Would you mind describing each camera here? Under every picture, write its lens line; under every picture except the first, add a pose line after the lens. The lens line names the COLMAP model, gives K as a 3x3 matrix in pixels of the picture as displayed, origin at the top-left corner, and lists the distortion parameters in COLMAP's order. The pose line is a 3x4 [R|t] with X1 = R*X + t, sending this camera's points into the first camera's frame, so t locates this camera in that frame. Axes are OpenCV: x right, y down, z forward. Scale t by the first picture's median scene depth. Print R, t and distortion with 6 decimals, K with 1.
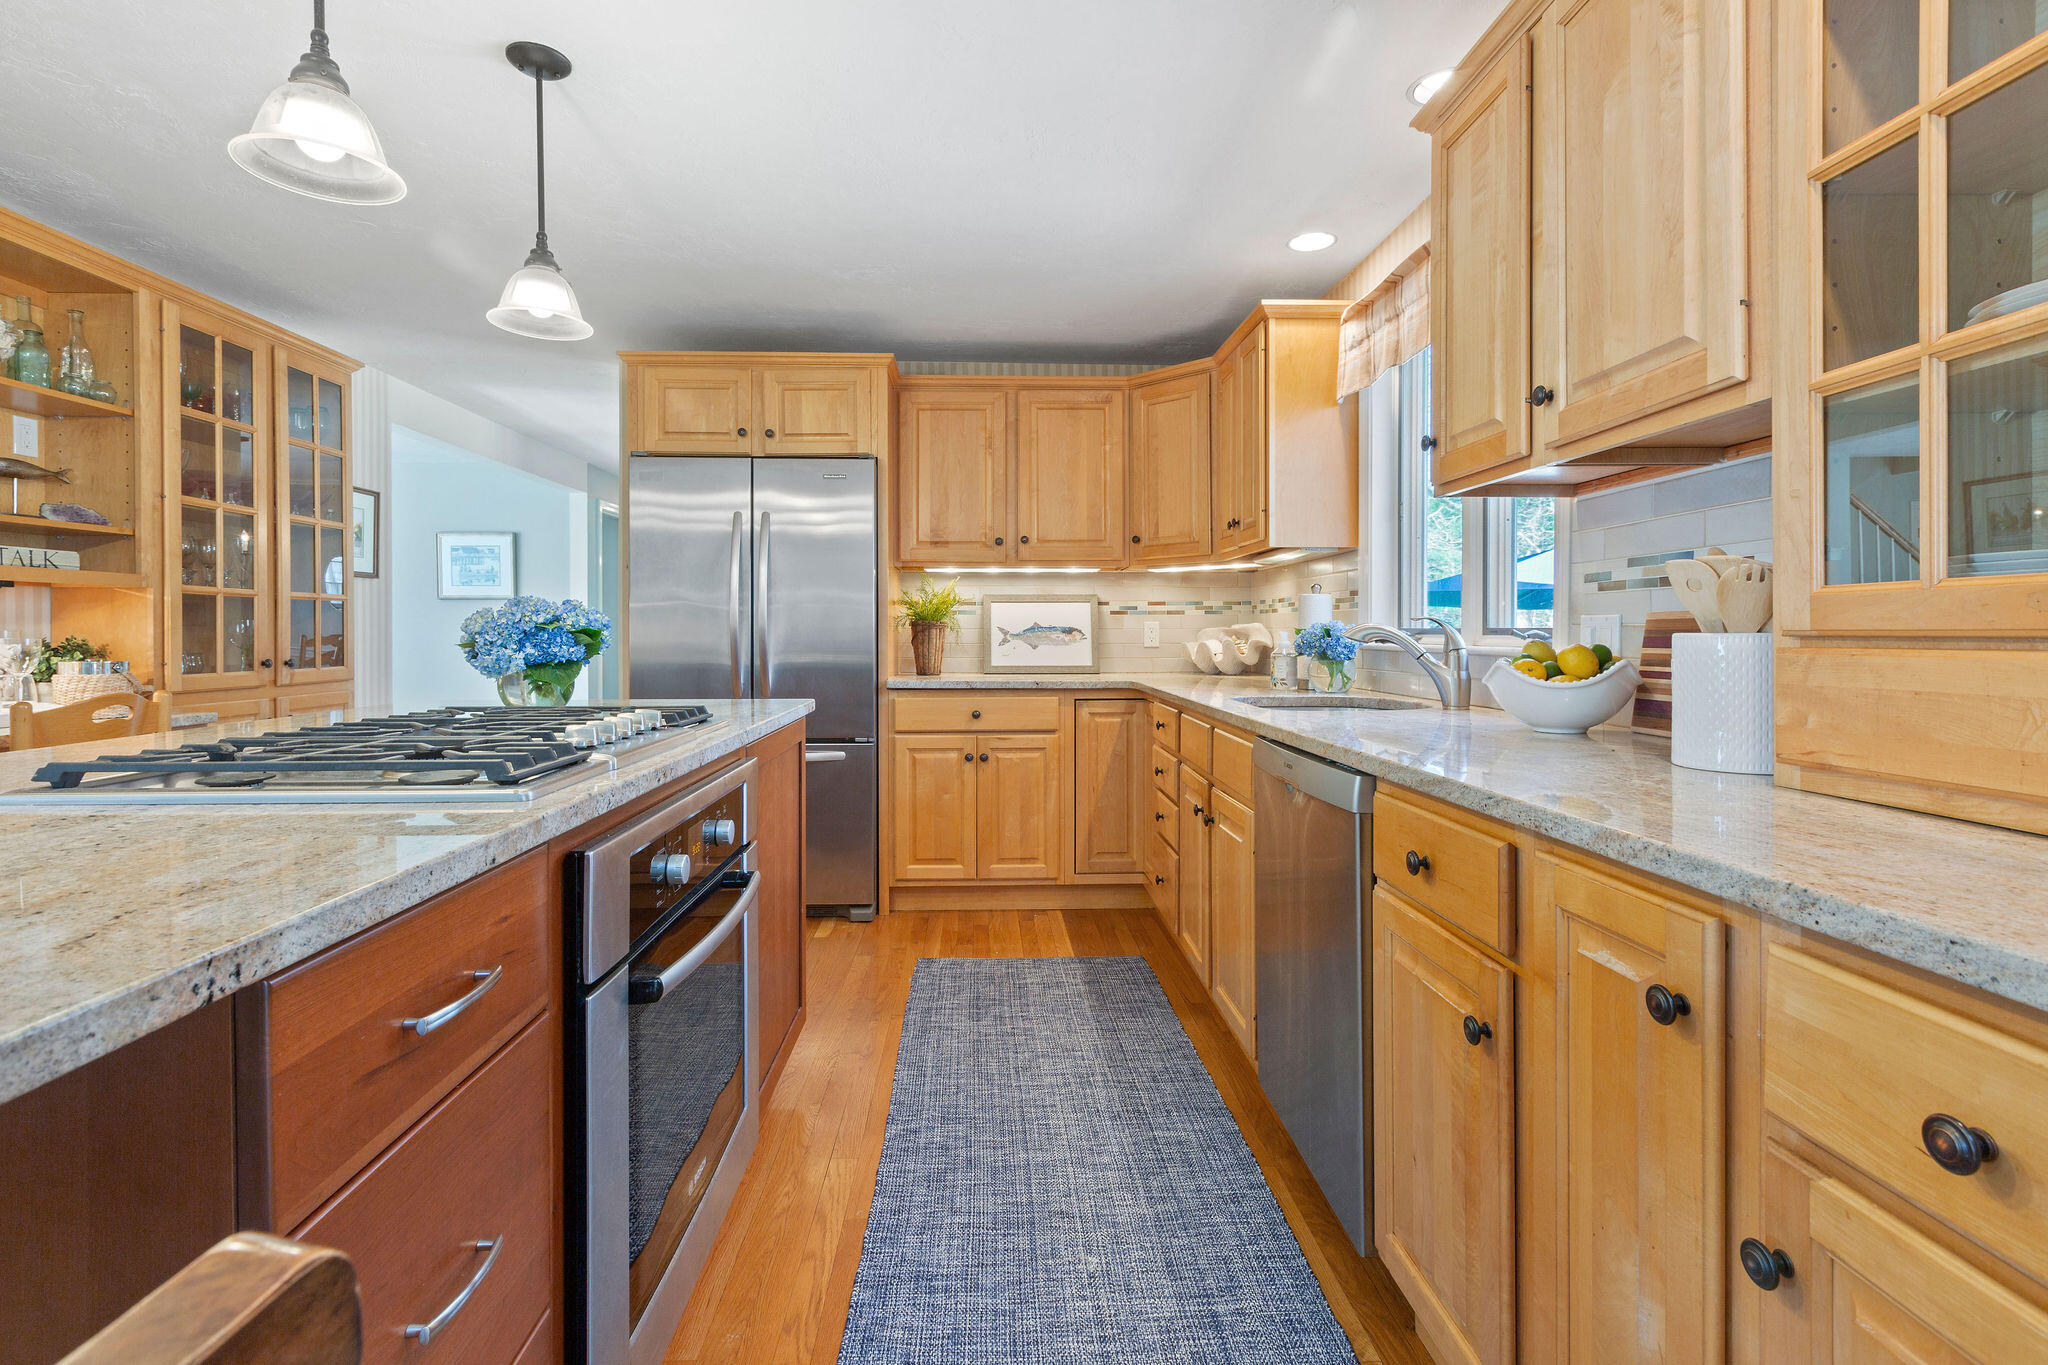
lens RADIAL K [[912.7, 0, 984.9], [0, 912.7, 642.5], [0, 0, 1]] dist [0.004680, -0.001421]
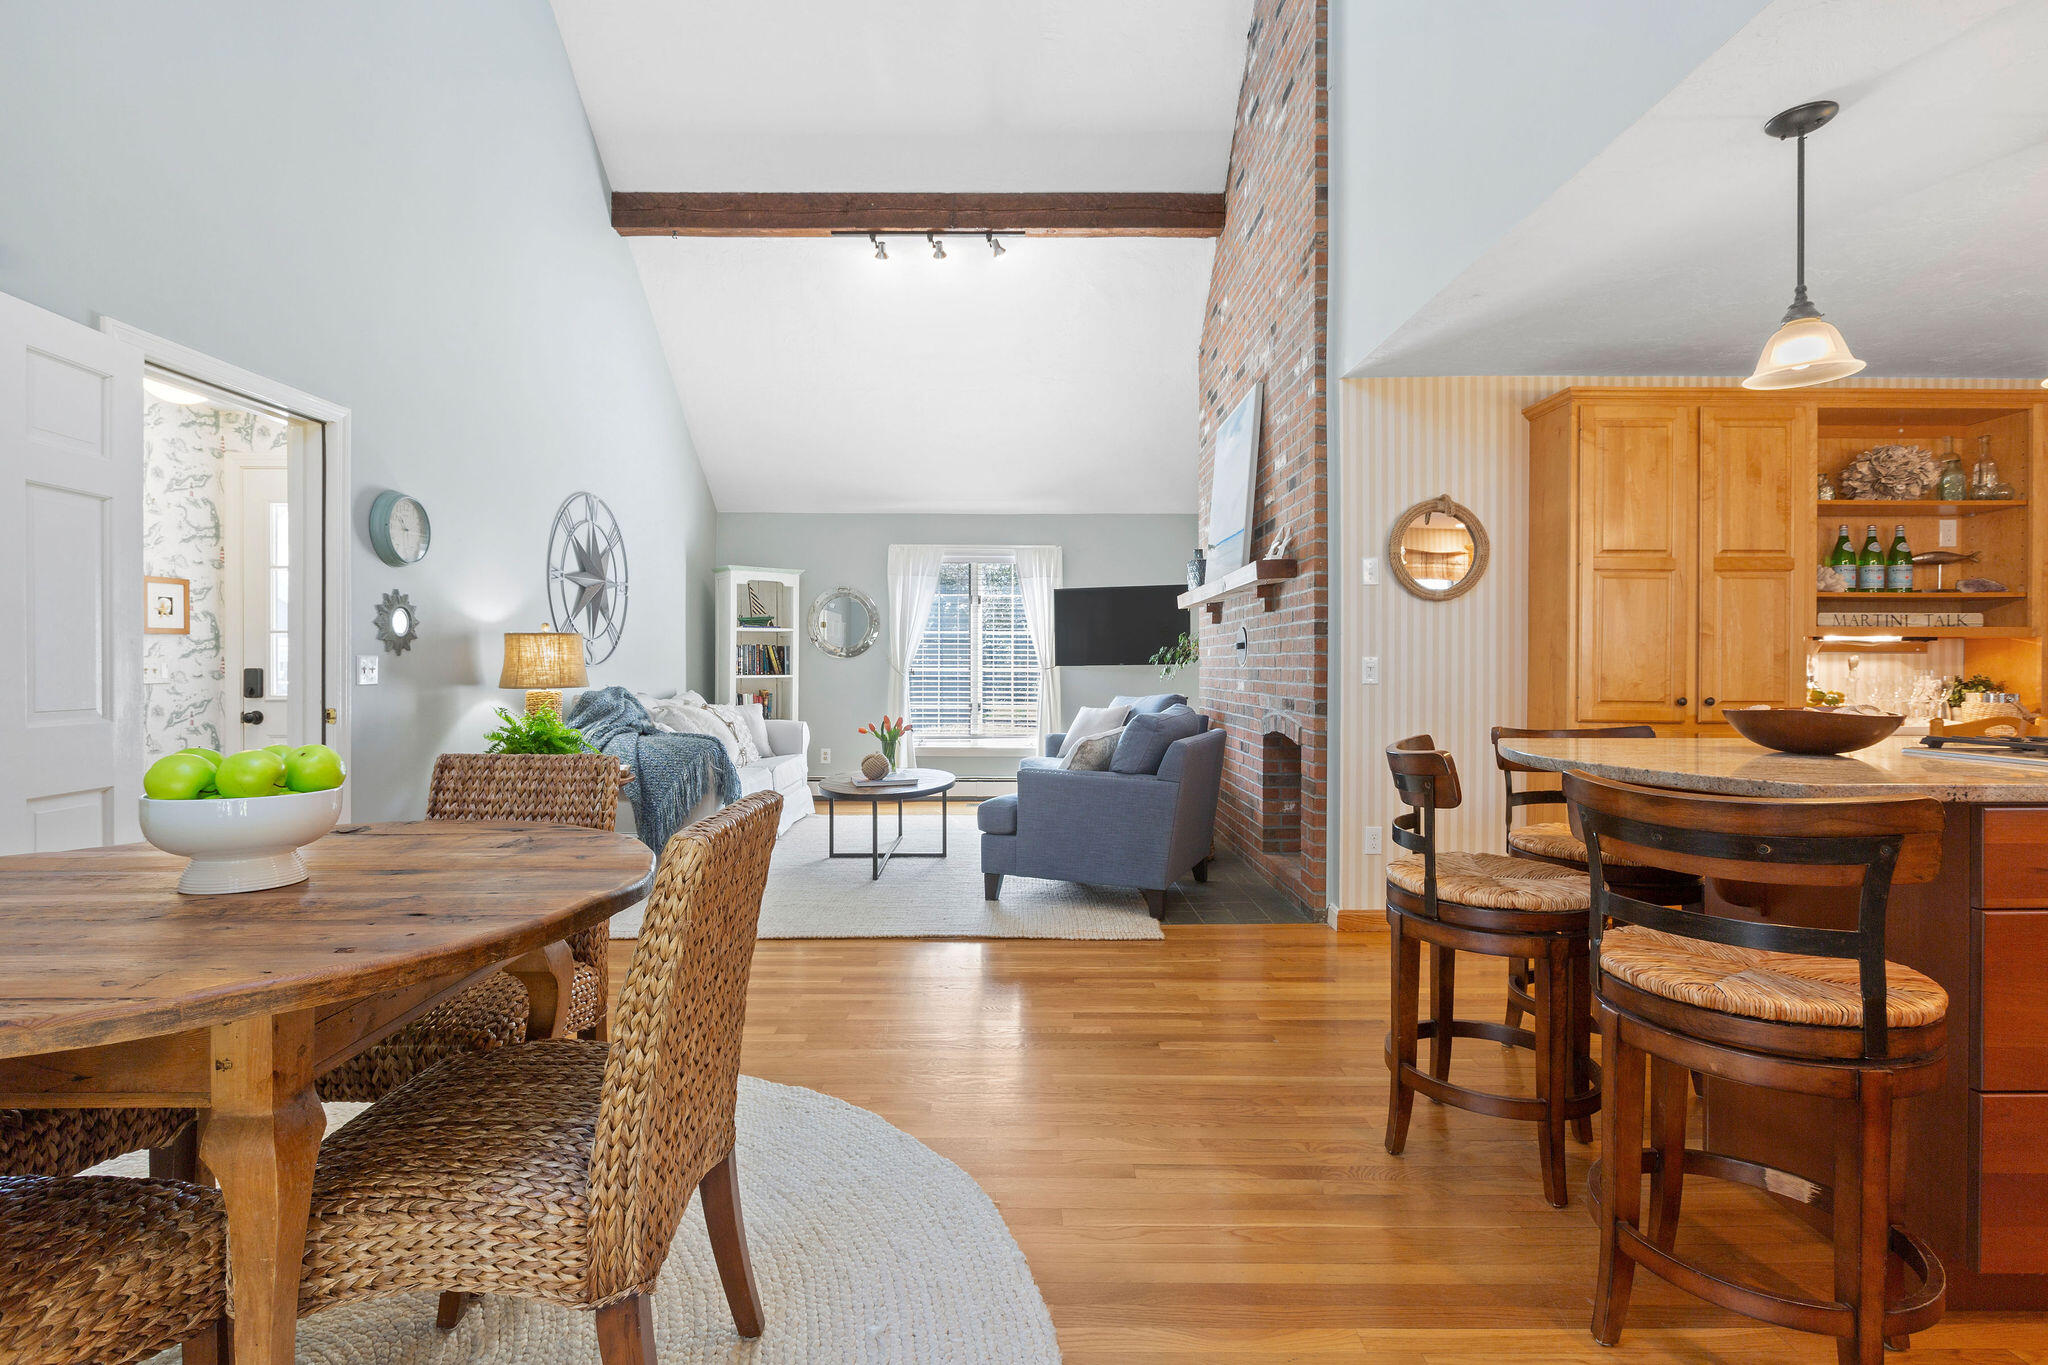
lens RADIAL K [[941.7, 0, 1015.1], [0, 941.7, 671.0], [0, 0, 1]] dist [-0.007971, 0.000709]
pose [[-0.037701, 0.005515, -0.999274, 0.381477], [-0.013837, 0.999886, 0.006040, -0.000597], [0.999193, 0.014054, -0.037620, -0.323537]]
